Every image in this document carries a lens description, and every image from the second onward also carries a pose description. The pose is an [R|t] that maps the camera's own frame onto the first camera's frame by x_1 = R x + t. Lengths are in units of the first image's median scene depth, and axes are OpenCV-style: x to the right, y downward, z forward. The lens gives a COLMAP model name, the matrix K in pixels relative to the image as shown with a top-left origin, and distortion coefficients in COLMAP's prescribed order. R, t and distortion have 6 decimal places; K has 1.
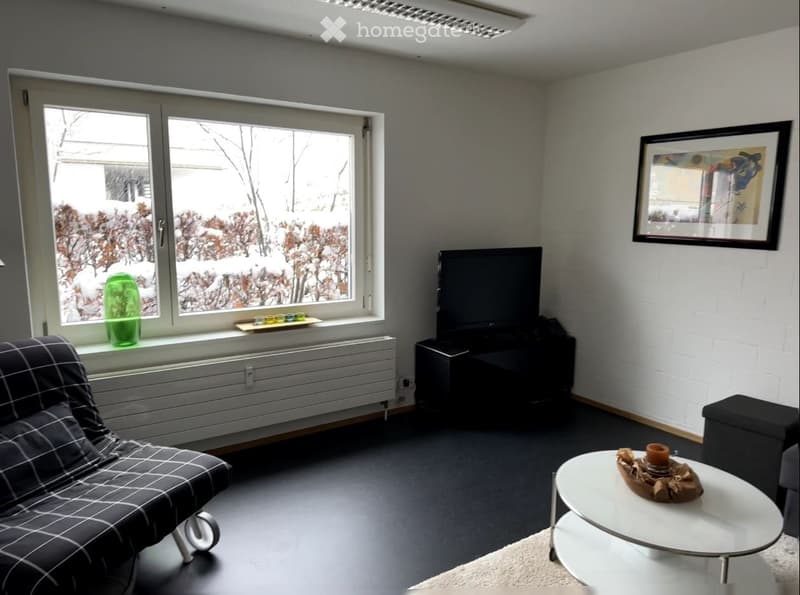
lens RADIAL K [[563.2, 0, 397.1], [0, 563.2, 298.1], [0, 0, 1]] dist [0.078514, -0.112308]
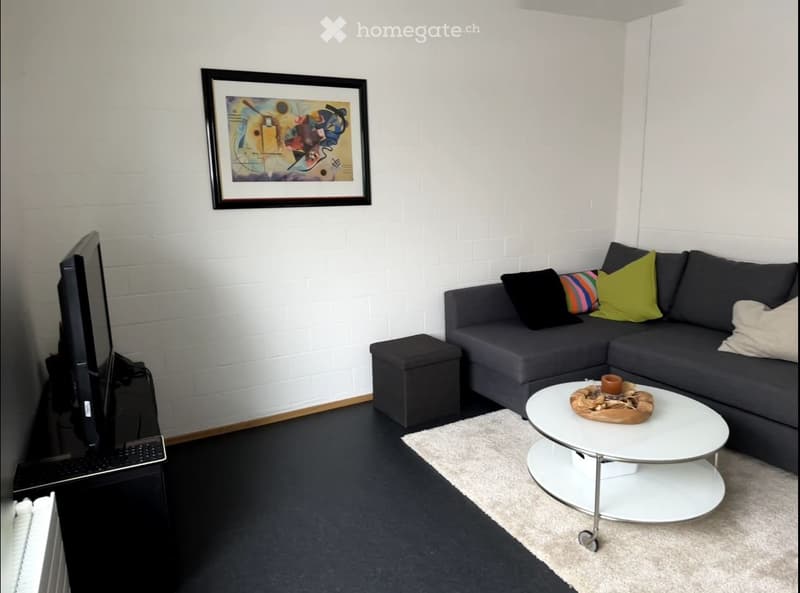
lens RADIAL K [[564.6, 0, 400.3], [0, 564.6, 295.2], [0, 0, 1]] dist [0.070666, -0.107133]
pose [[0.111134, -0.207095, 0.971988, -0.334664], [0.174432, 0.966928, 0.186073, -0.089059], [-0.978378, 0.148867, 0.143583, 0.684800]]
